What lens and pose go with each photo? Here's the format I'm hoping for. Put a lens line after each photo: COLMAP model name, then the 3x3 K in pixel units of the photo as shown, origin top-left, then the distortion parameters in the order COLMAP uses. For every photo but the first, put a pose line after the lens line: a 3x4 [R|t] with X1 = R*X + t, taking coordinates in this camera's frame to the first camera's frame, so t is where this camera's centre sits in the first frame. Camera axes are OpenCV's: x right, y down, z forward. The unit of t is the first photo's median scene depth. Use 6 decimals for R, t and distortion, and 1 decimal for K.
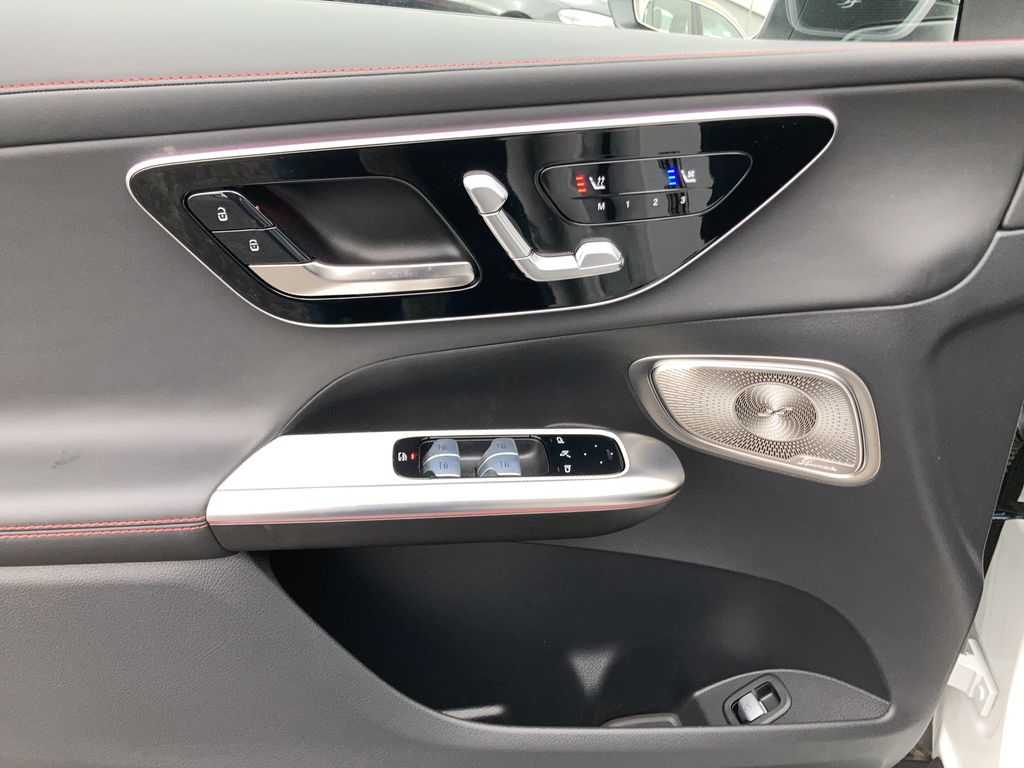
lens RADIAL K [[846.1, 0, 512.0], [0, 846.1, 384.0], [0, 0, 1]] dist [0.008290, -0.001930]
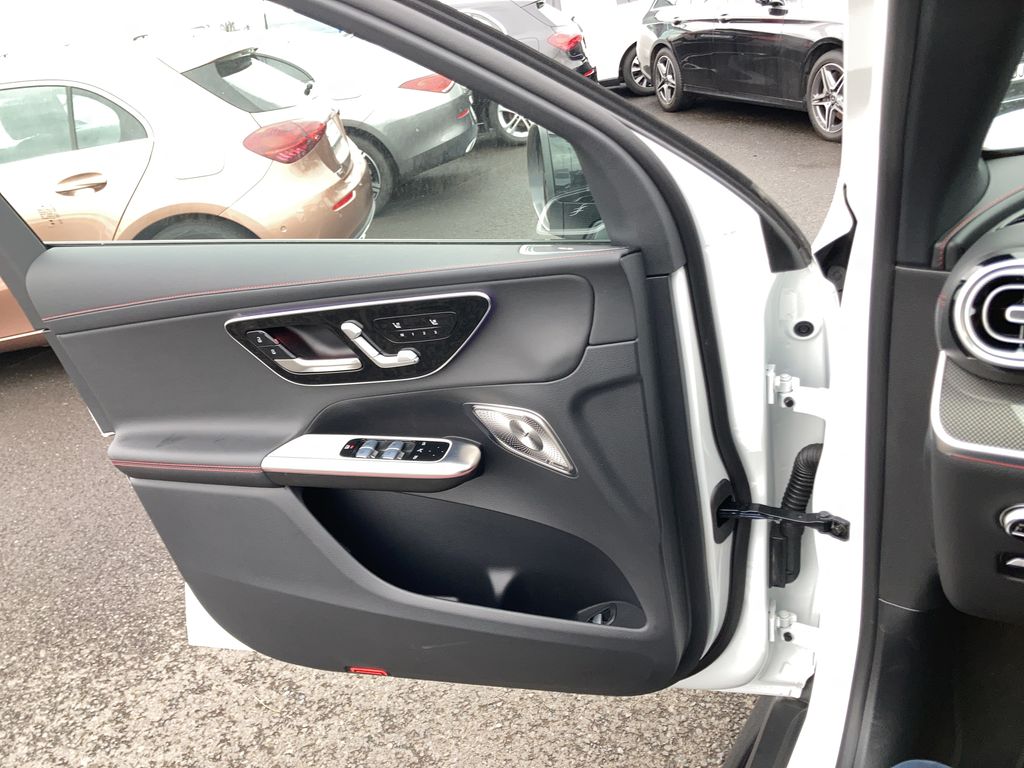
lens RADIAL K [[846.1, 0, 512.0], [0, 846.1, 384.0], [0, 0, 1]] dist [0.008290, -0.001930]
pose [[0.907520, 0.026901, -0.419148, 1.122146], [-0.027242, 0.999615, 0.005171, -0.092582], [0.419125, 0.006726, 0.907903, -0.739943]]
